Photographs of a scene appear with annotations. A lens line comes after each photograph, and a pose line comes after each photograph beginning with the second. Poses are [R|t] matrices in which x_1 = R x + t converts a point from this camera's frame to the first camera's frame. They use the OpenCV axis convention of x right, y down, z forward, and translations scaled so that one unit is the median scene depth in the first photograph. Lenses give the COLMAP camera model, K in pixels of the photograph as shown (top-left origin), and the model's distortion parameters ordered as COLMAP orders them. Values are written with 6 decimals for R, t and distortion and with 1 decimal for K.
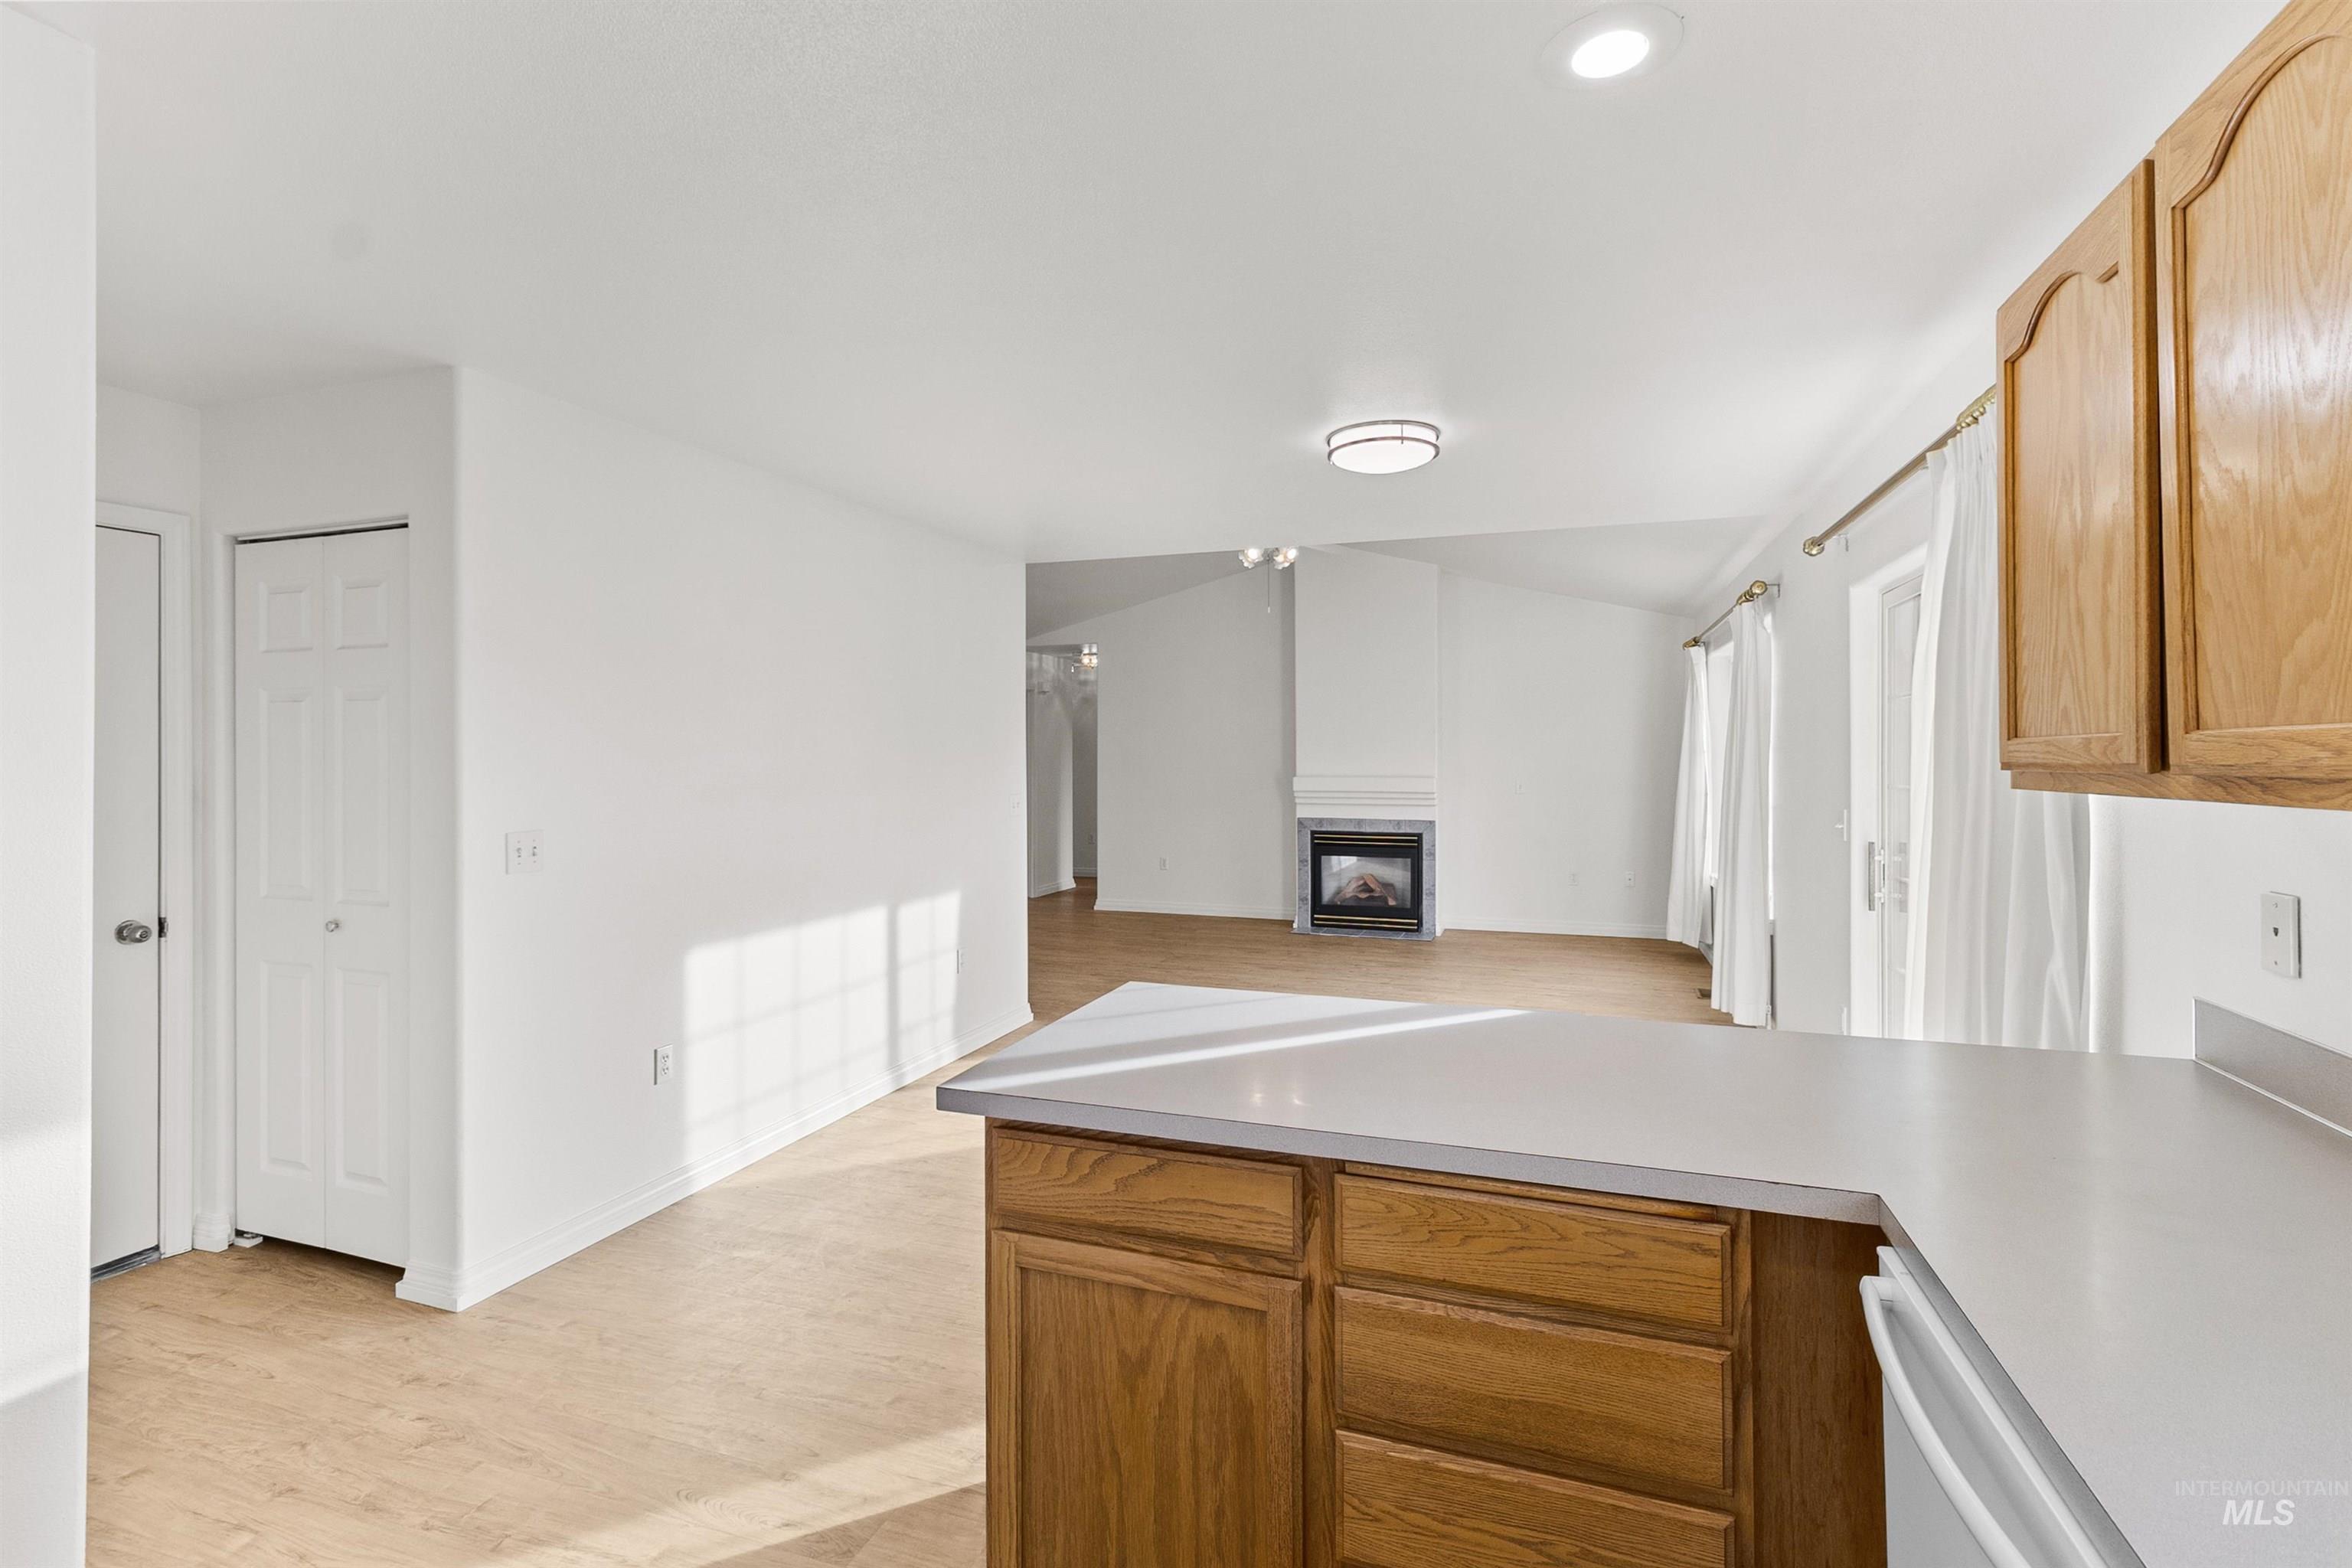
lens RADIAL K [[1081.4, 0, 1174.6], [0, 1081.4, 749.4], [0, 0, 1]] dist [0.000669, -0.000011]
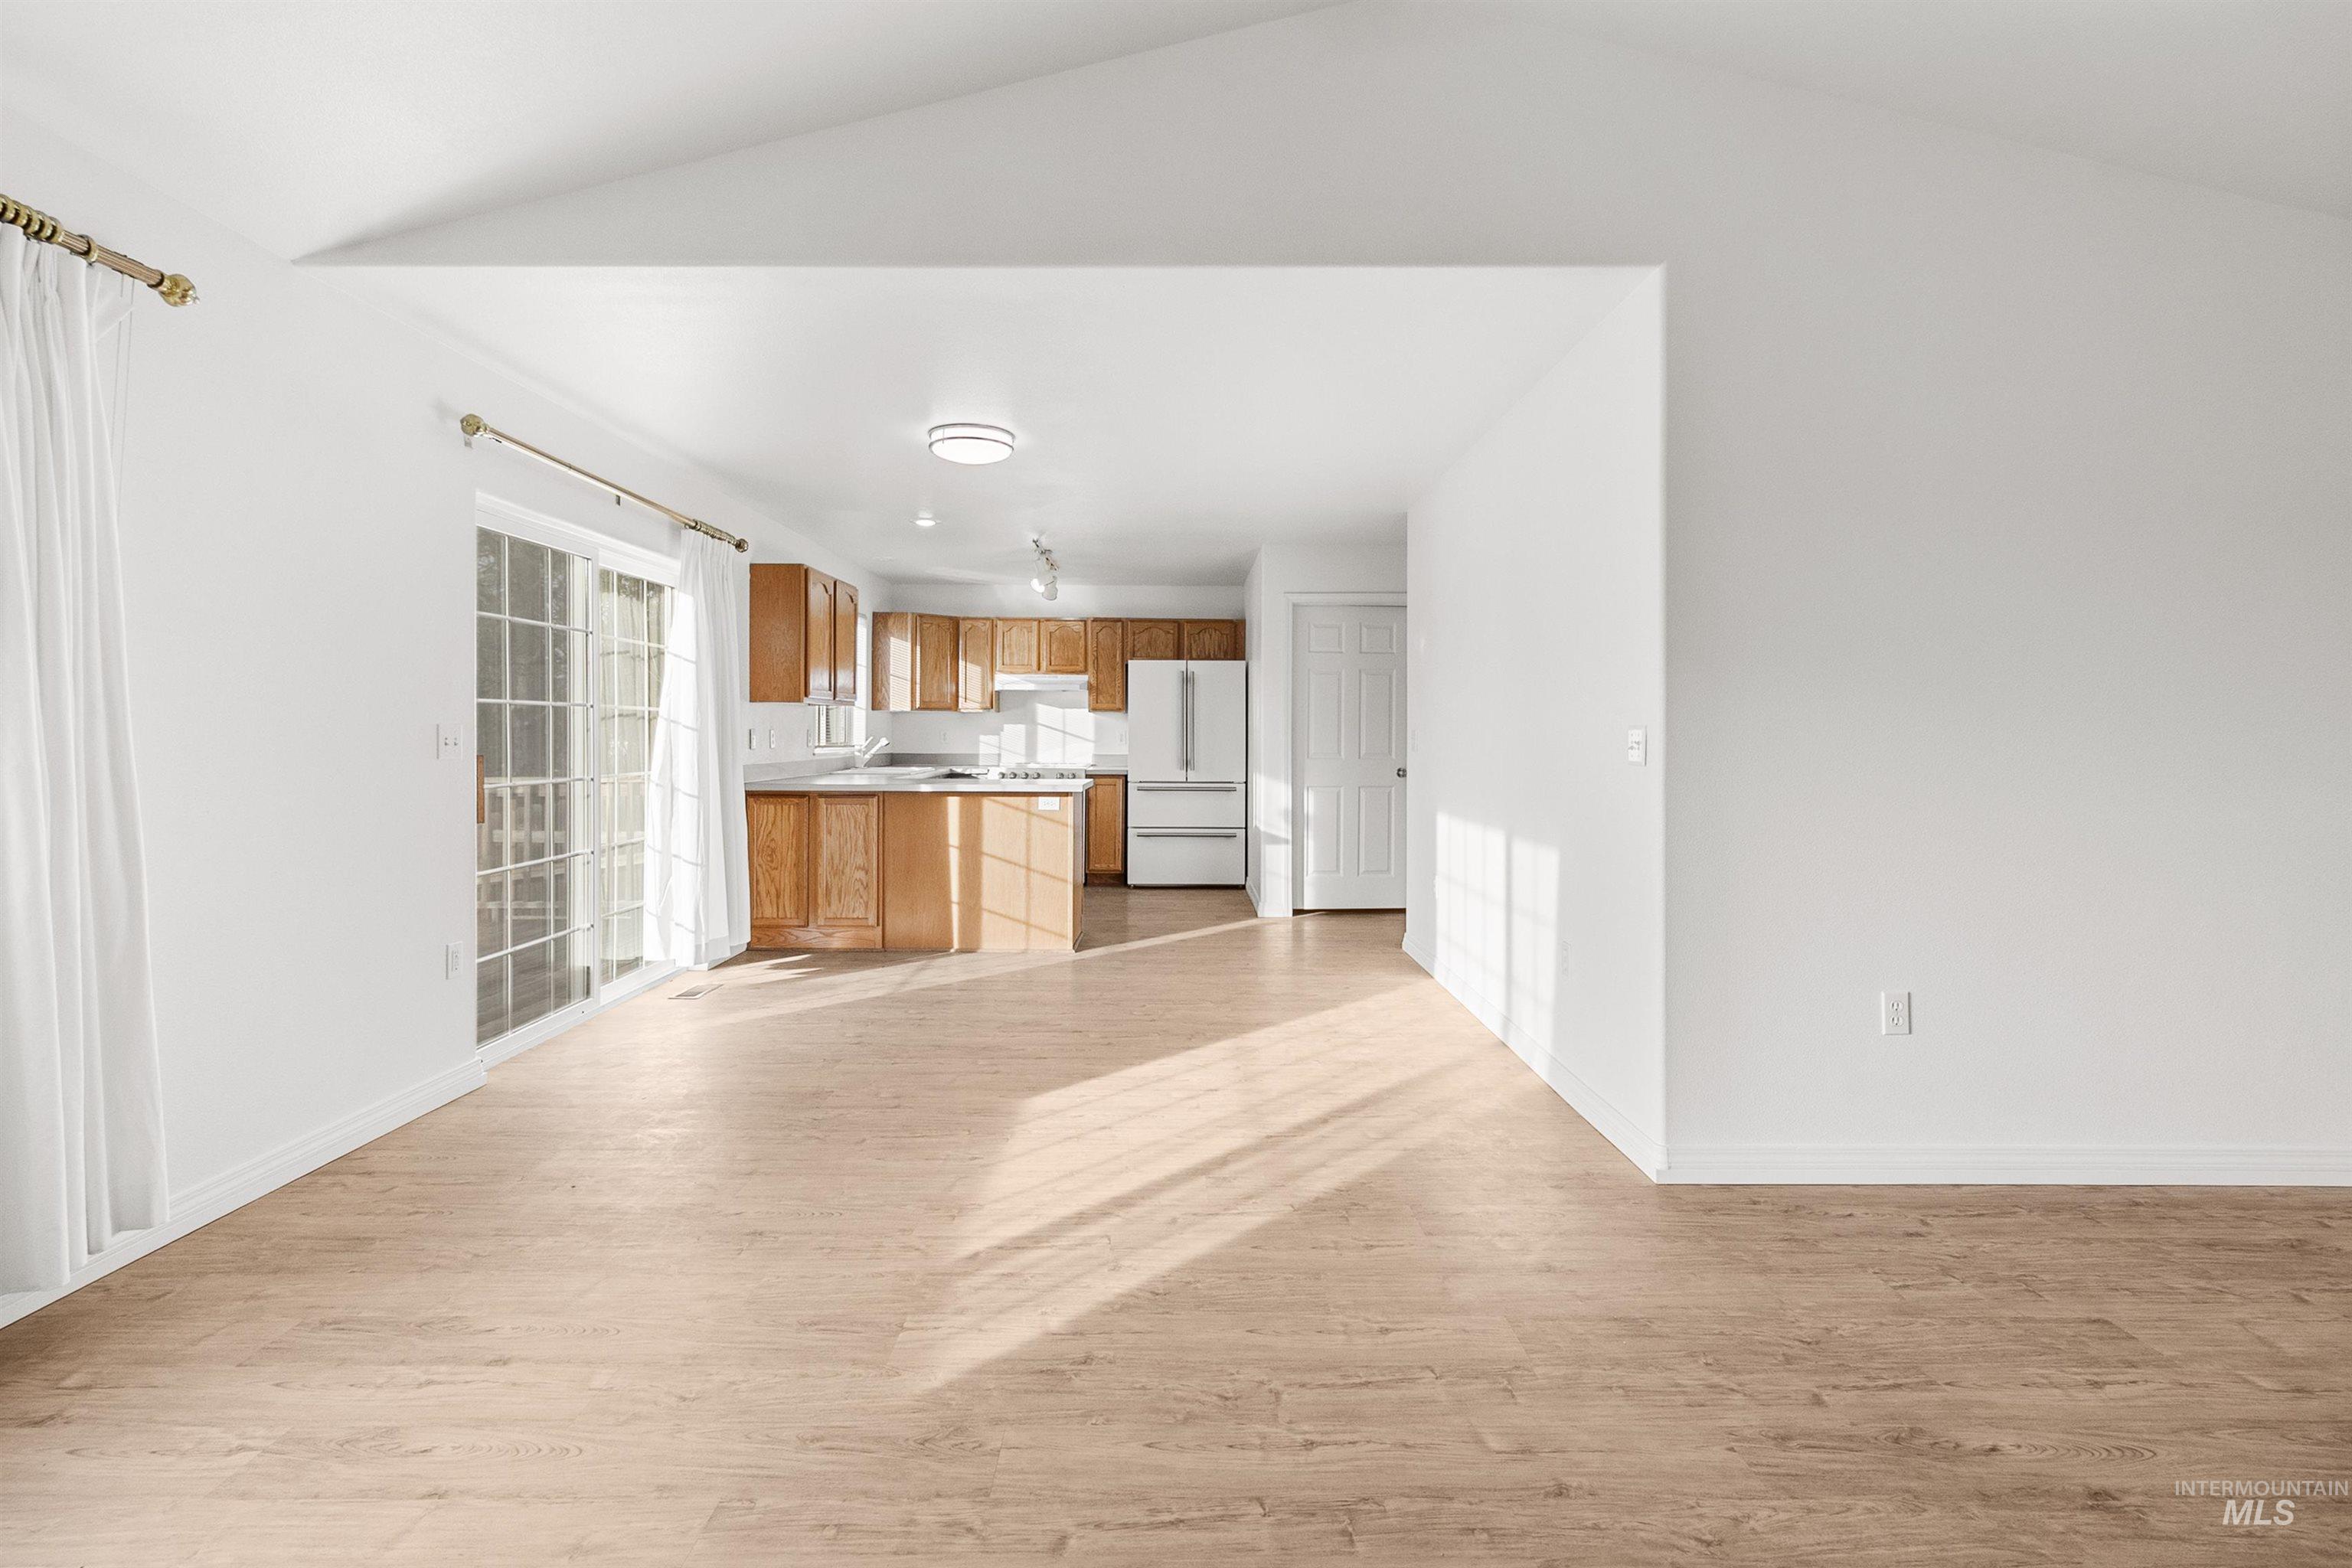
lens RADIAL K [[1075.8, 0, 1174.8], [0, 1075.8, 736.1], [0, 0, 1]] dist [-0.015814, -0.000022]
pose [[-0.939116, -0.000099, -0.343601, 0.277409], [0.000777, 0.999997, -0.002412, 0.051644], [0.343600, -0.002532, -0.939113, 1.561060]]
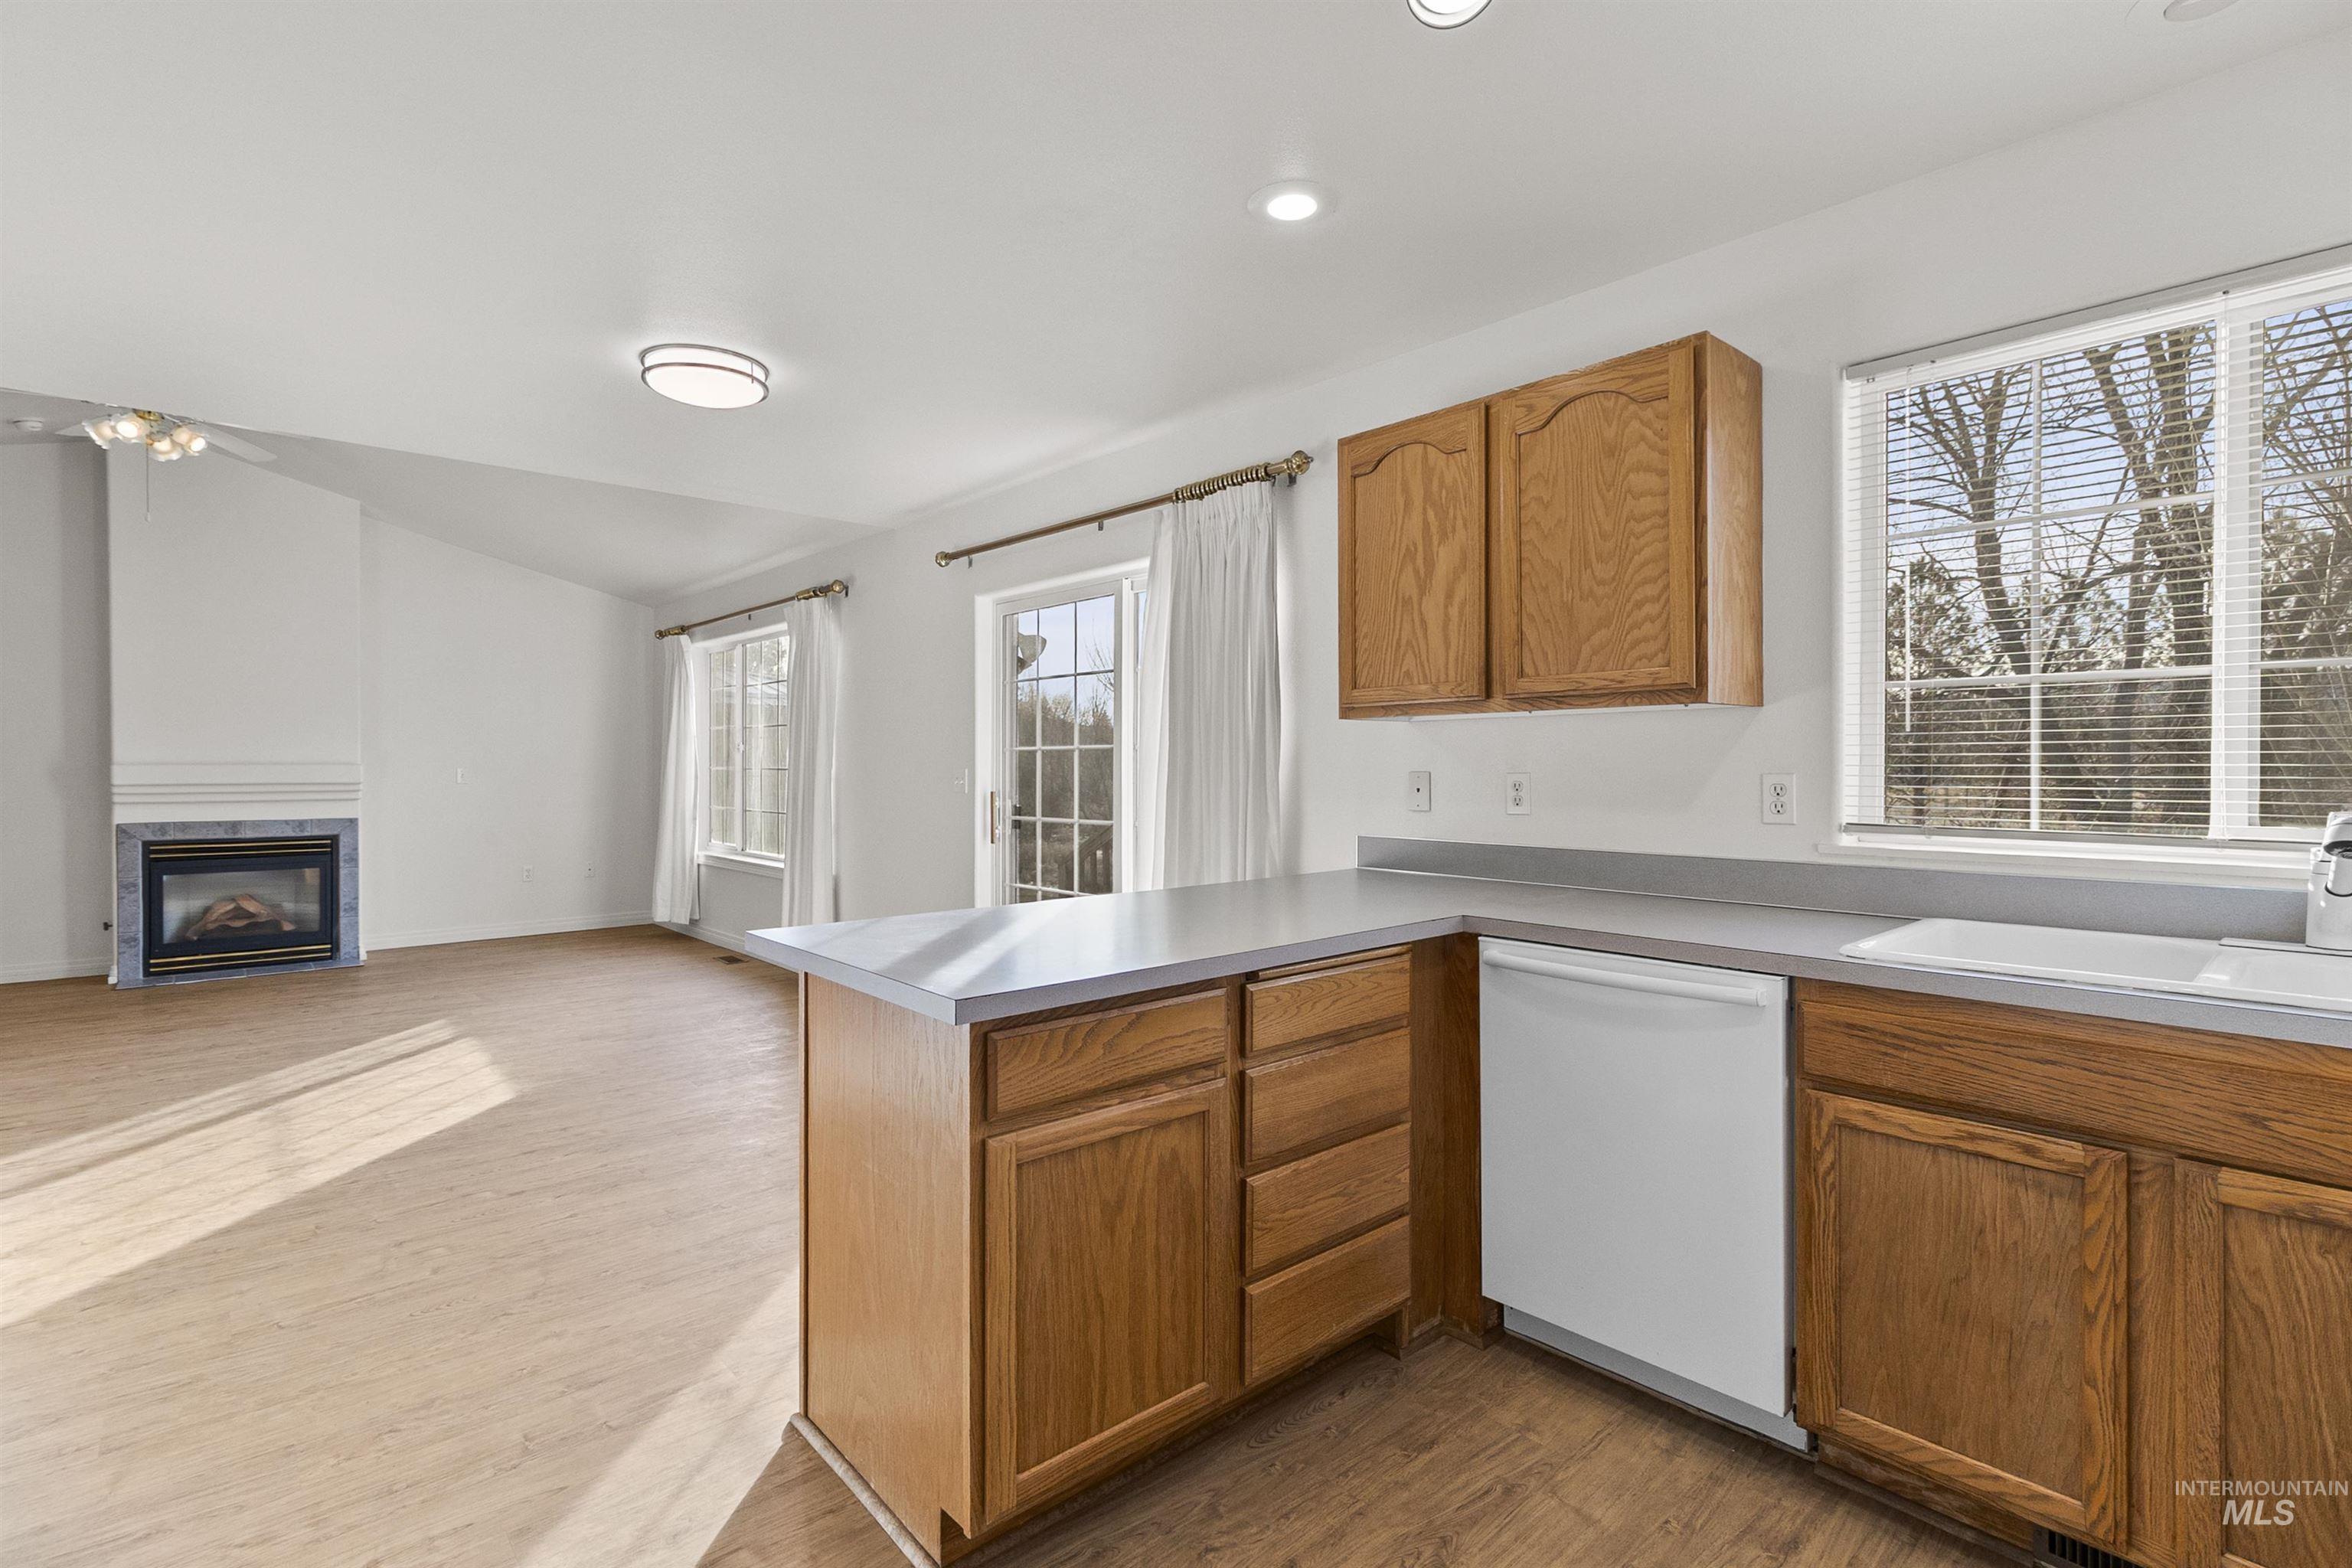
lens RADIAL K [[1098.0, 0, 1163.1], [0, 1098.0, 770.4], [0, 0, 1]] dist [0.004667, 0.000332]
pose [[0.483101, -0.006654, 0.875539, -0.306667], [-0.003213, 0.999951, 0.009372, 0.034513], [-0.875559, -0.007341, 0.483056, 0.128469]]
